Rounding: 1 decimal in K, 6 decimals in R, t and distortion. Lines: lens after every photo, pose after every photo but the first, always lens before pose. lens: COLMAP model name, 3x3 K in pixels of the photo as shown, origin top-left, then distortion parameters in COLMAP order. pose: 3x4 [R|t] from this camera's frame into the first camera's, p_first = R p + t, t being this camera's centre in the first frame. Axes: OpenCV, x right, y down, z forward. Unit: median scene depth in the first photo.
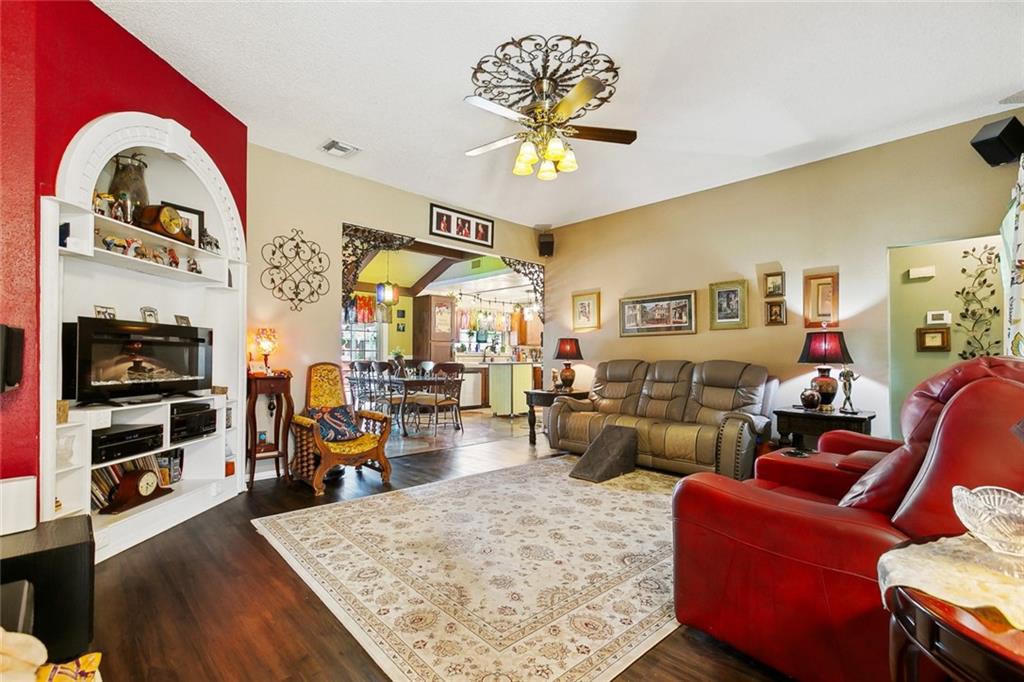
lens RADIAL K [[459.2, 0, 508.7], [0, 459.2, 347.3], [0, 0, 1]] dist [0.002136, 0.000803]
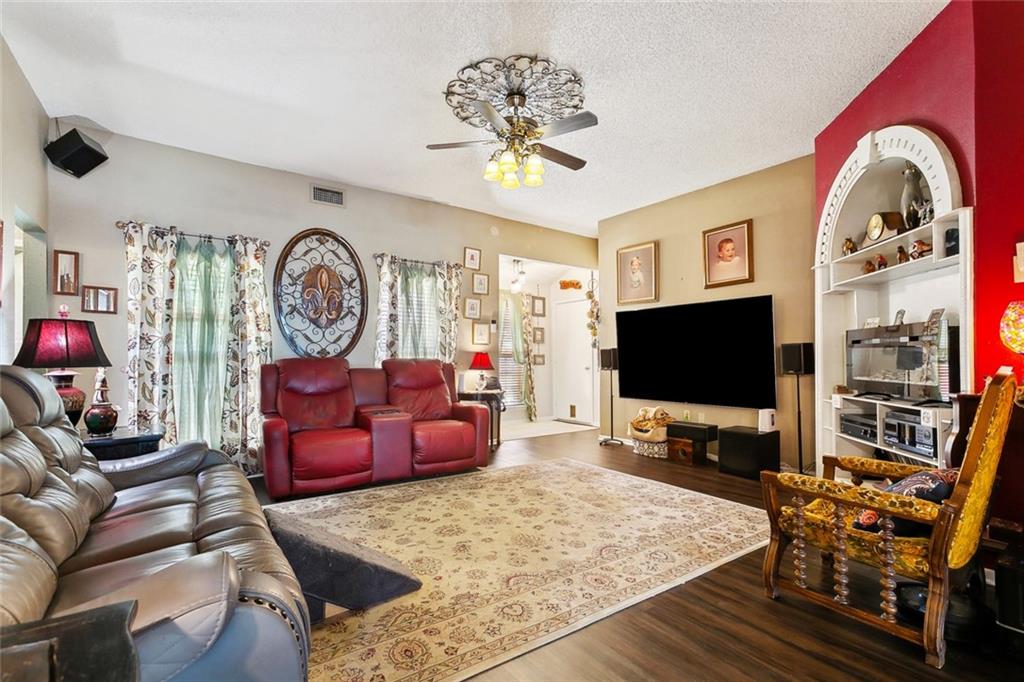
lens RADIAL K [[459.2, 0, 512.7], [0, 459.2, 350.2], [0, 0, 1]] dist [0.002136, 0.000803]
pose [[-0.990926, 0.001138, 0.134403, -0.063040], [-0.004221, 0.999208, -0.039576, 0.049202], [-0.134341, -0.039784, -0.990136, 2.251841]]
